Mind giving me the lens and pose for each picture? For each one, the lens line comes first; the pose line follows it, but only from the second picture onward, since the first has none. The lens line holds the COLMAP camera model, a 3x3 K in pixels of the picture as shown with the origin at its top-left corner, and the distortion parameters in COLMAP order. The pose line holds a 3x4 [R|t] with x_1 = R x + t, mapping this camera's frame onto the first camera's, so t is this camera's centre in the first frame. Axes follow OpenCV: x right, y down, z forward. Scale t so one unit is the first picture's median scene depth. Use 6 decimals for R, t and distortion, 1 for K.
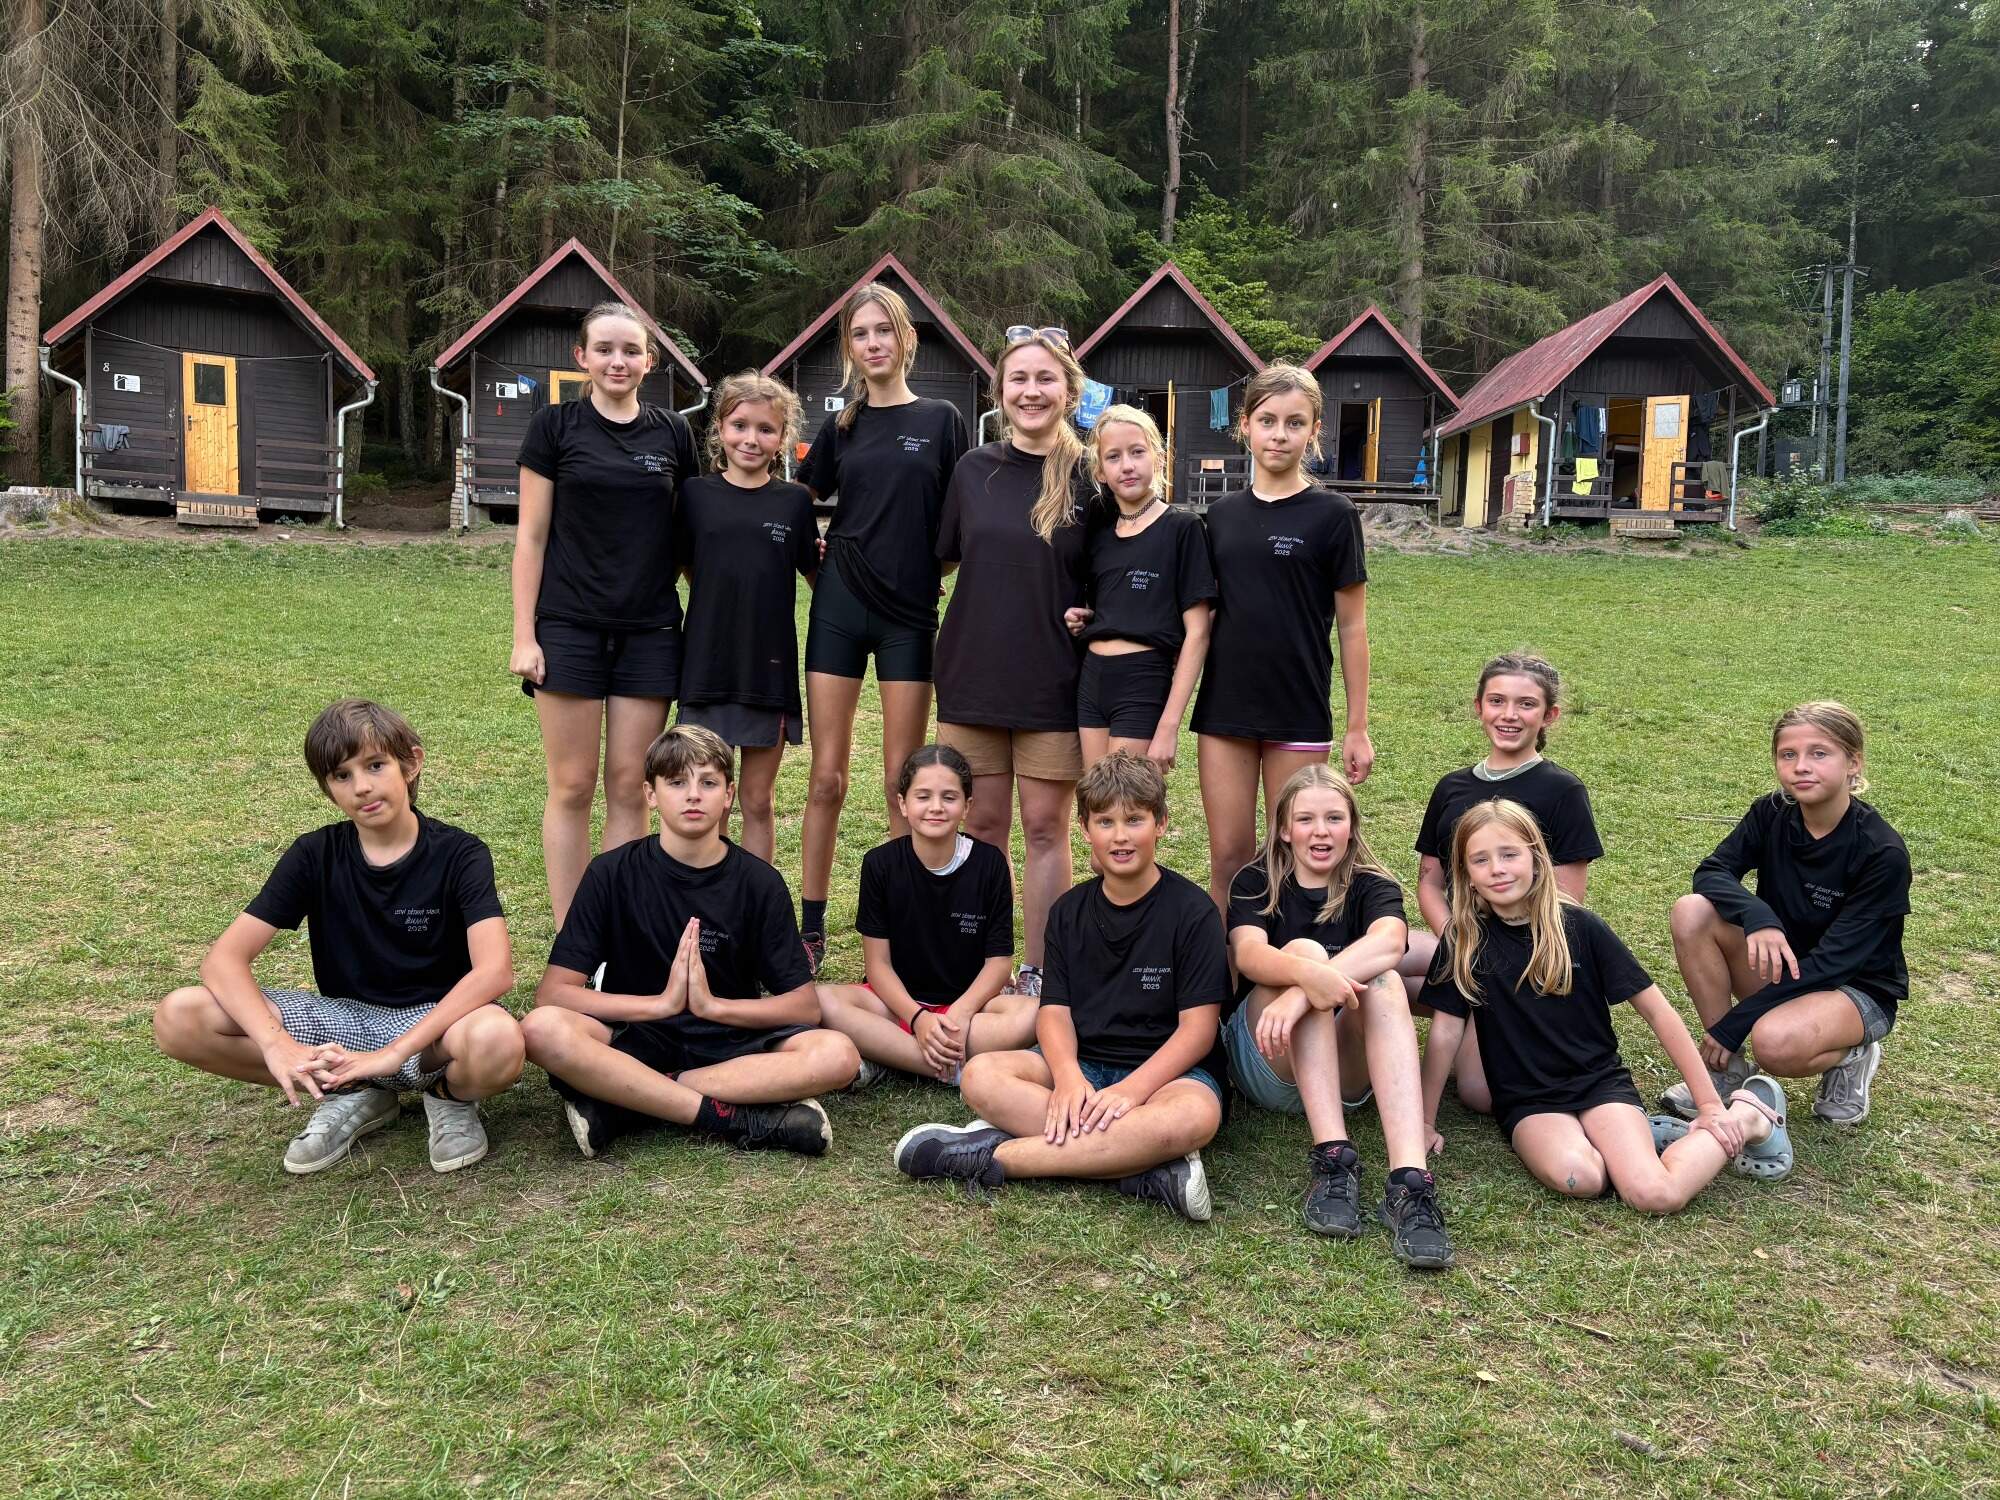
lens RADIAL K [[1540.9, 0, 1001.5], [0, 1540.9, 743.9], [0, 0, 1]] dist [0.047734, -0.046457]
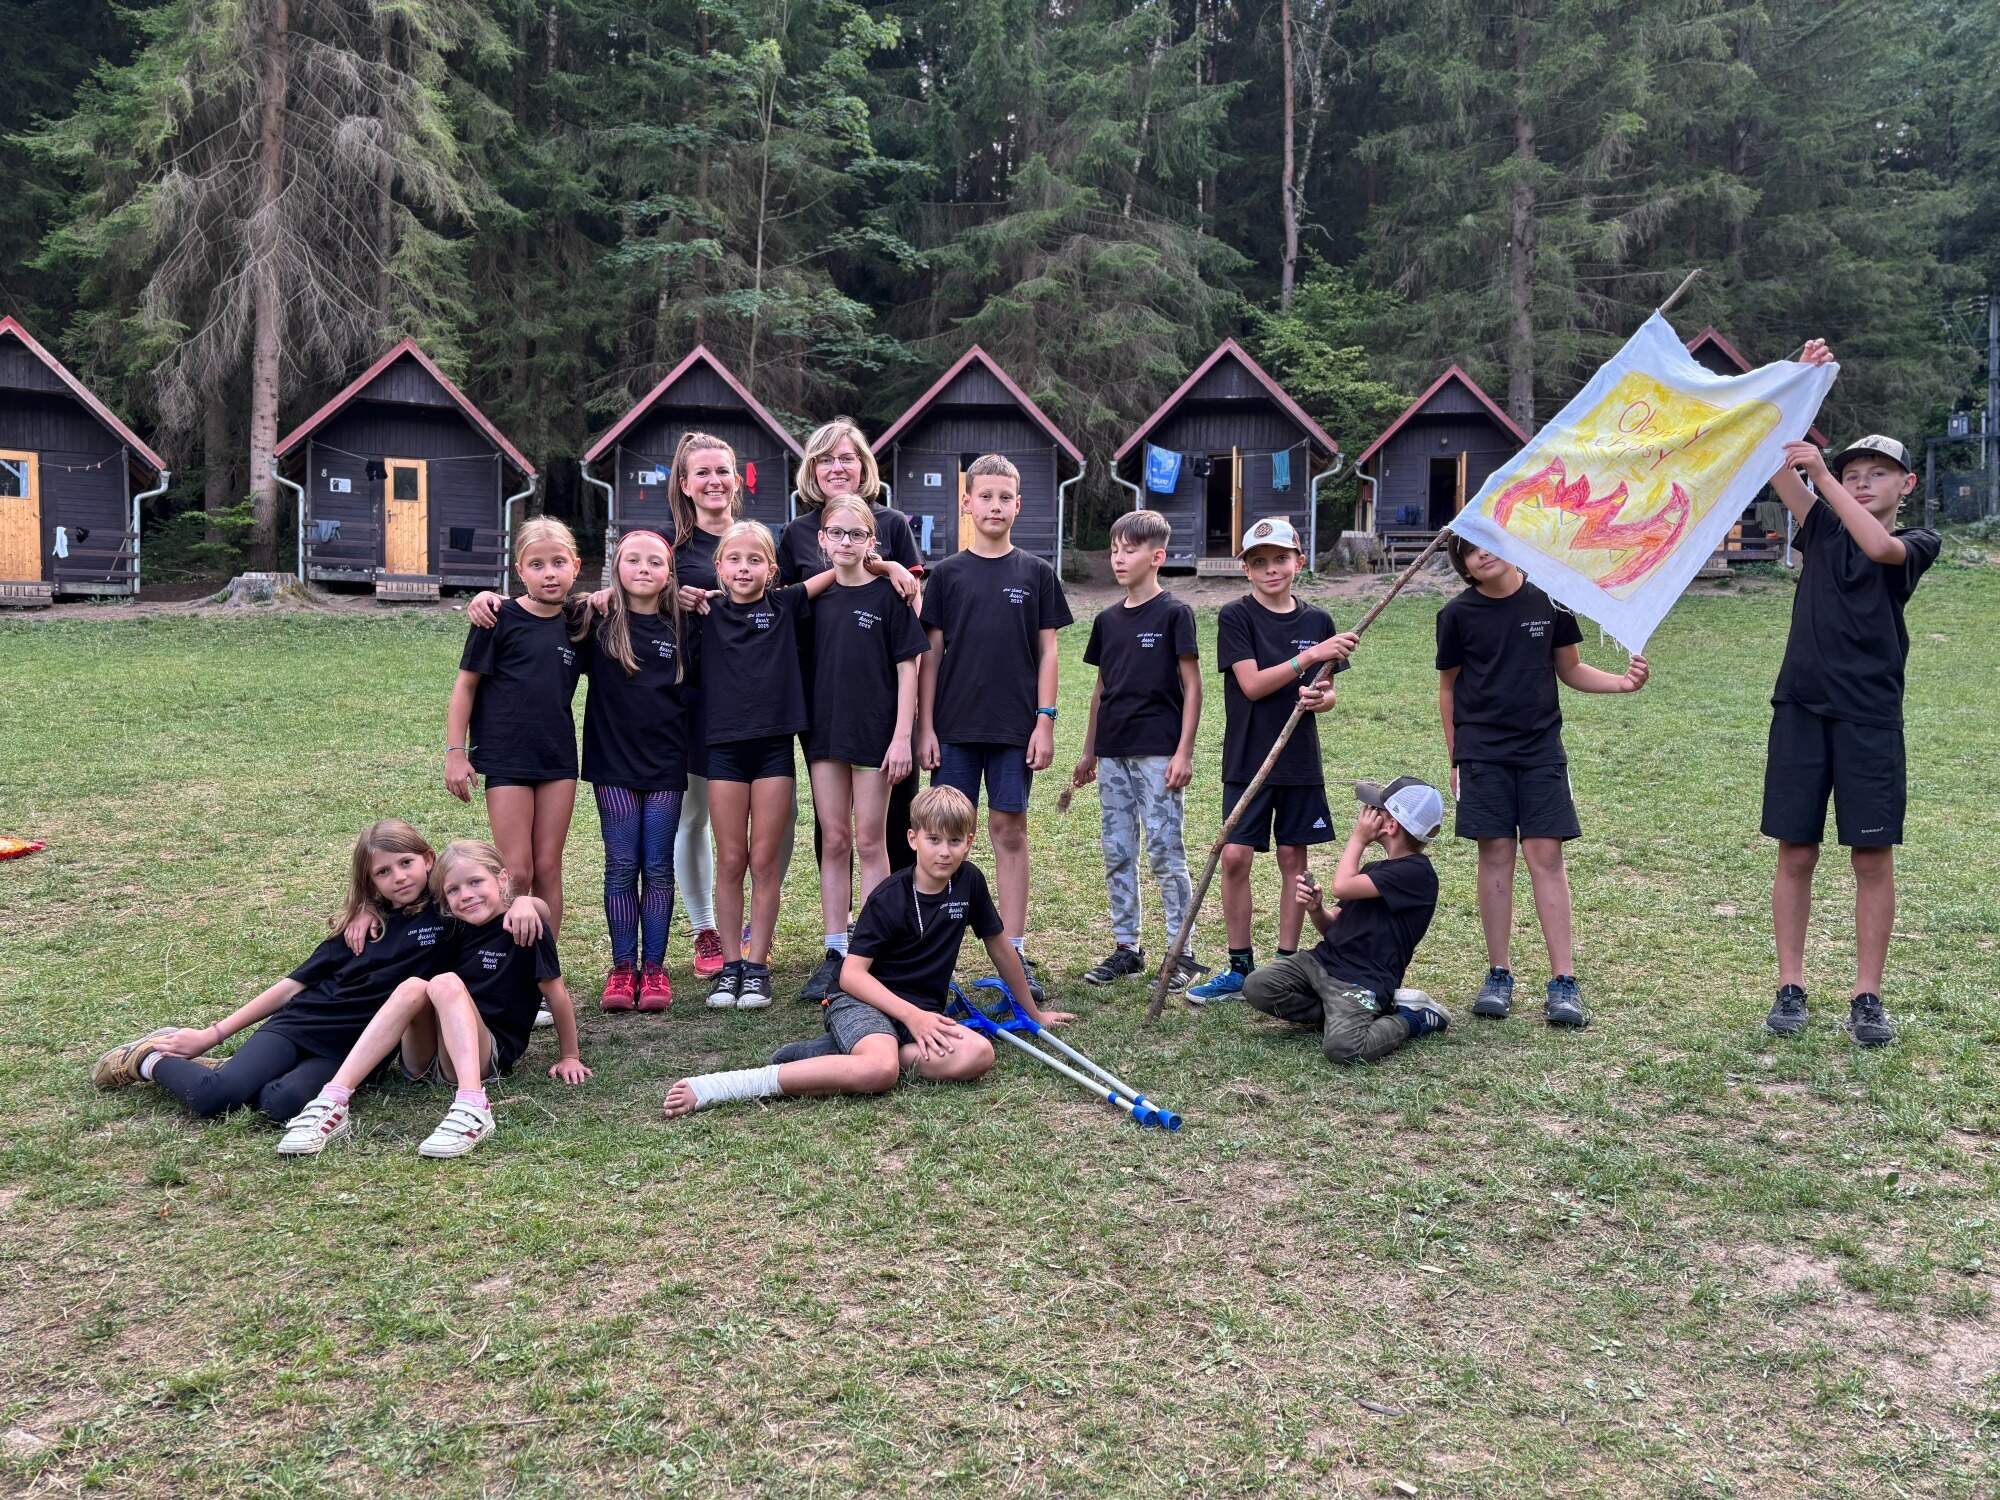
lens RADIAL K [[1540.9, 0, 995.9], [0, 1540.9, 741.3], [0, 0, 1]] dist [0.047734, -0.046457]
pose [[0.990321, -0.012800, -0.138207, 0.081613], [0.007271, 0.999156, -0.040434, 0.014799], [0.138608, 0.039037, 0.989578, -0.086323]]
